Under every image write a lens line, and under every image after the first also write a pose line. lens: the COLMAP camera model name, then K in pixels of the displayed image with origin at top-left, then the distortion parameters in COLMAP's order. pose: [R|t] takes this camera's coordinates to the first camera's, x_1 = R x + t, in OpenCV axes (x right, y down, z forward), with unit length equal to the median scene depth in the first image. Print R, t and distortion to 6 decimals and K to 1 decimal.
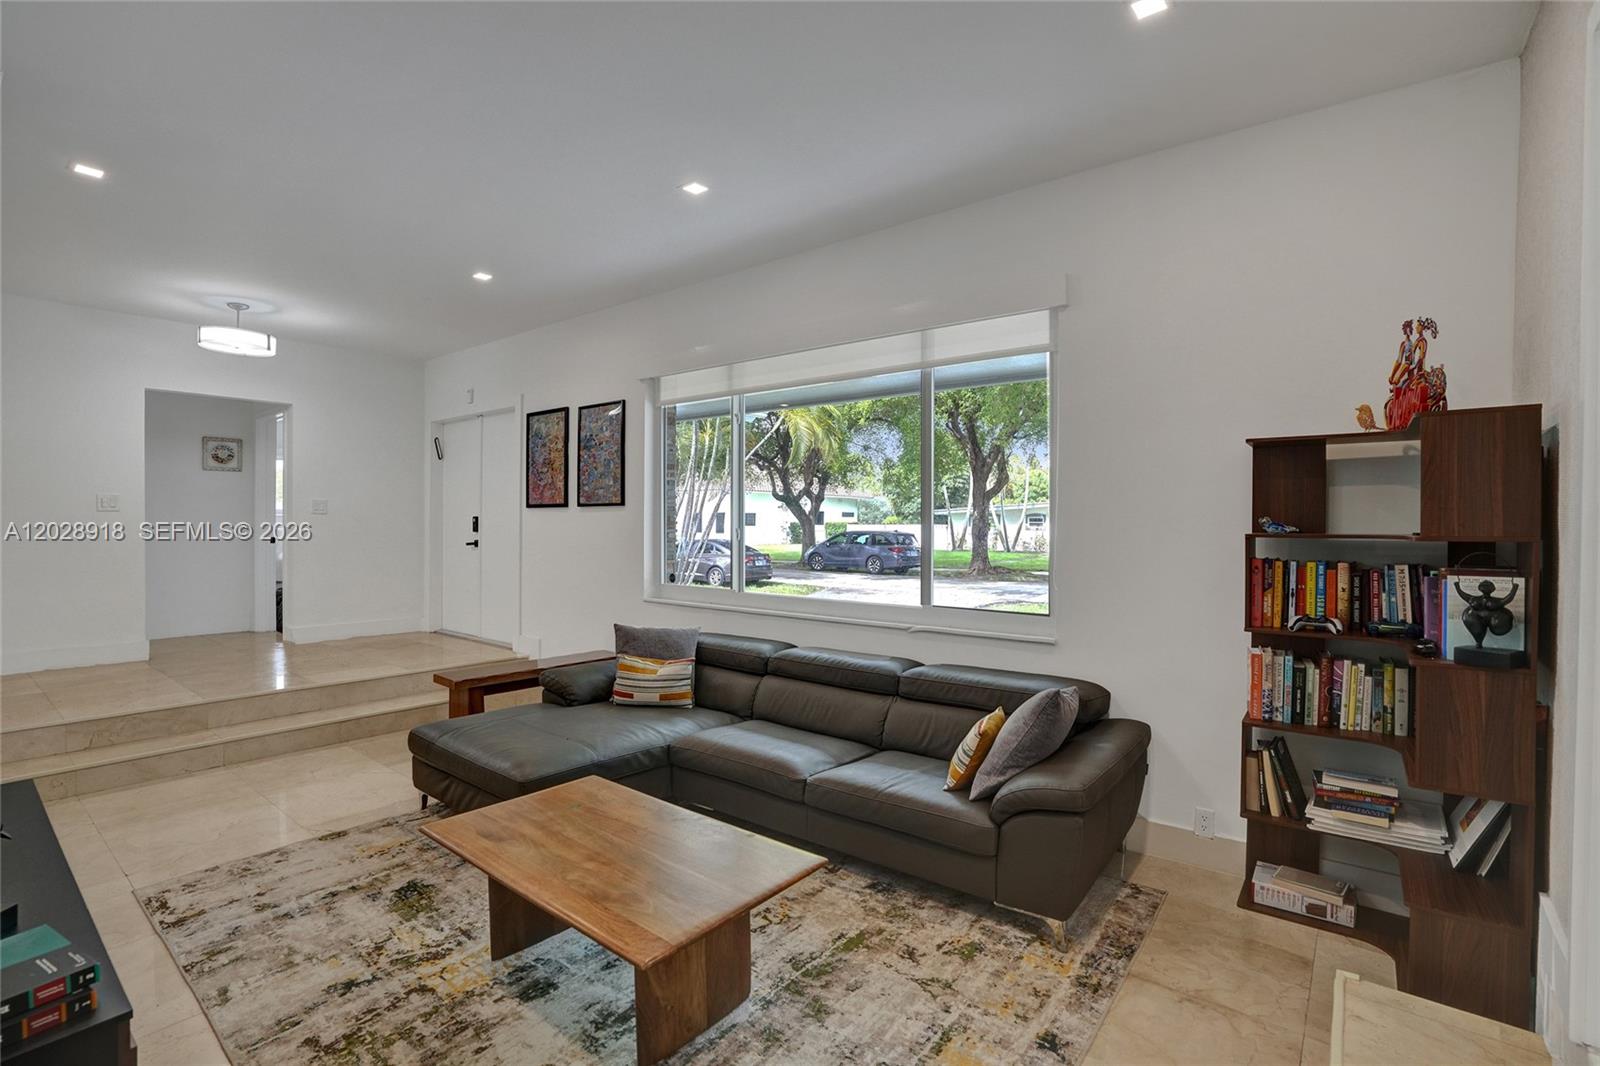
lens RADIAL K [[776.4, 0, 807.5], [0, 776.4, 529.6], [0, 0, 1]] dist [-0.068847, 0.021574]
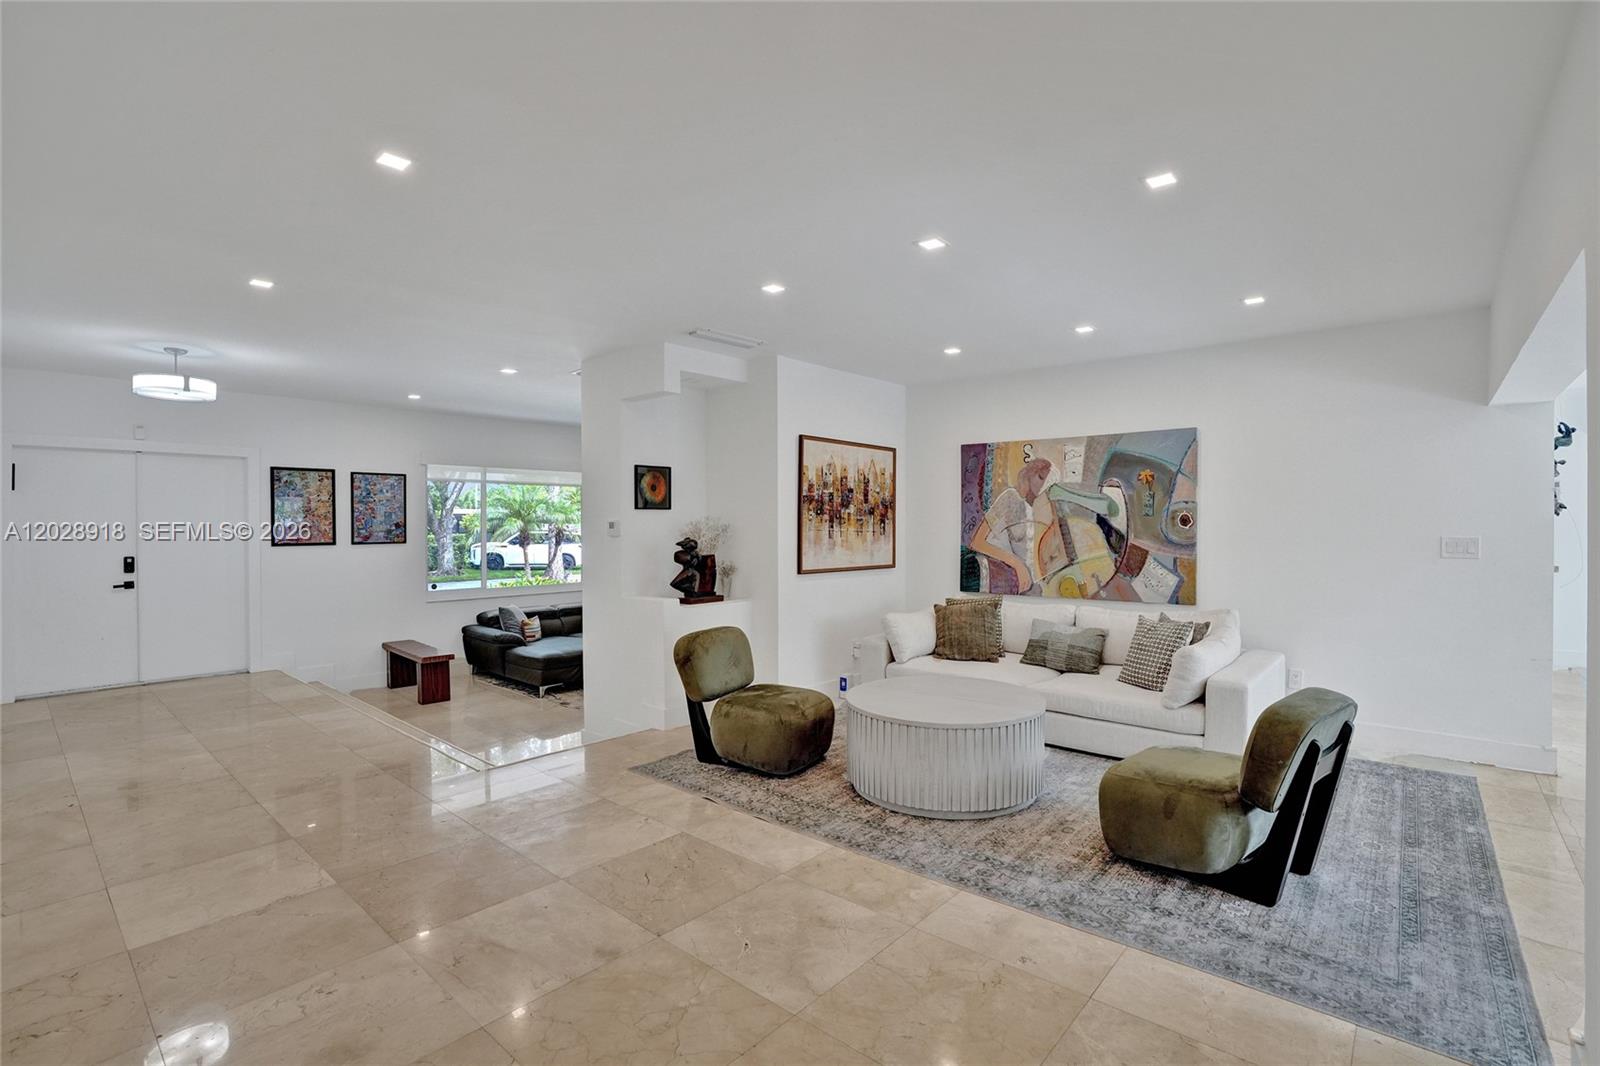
lens RADIAL K [[758.7, 0, 806.9], [0, 758.7, 532.4], [0, 0, 1]] dist [-0.068375, 0.027063]
pose [[0.046602, -0.011690, 0.998845, -1.529660], [0.014424, 0.999835, 0.011028, -0.053302], [-0.998809, 0.013894, 0.046763, 0.127973]]
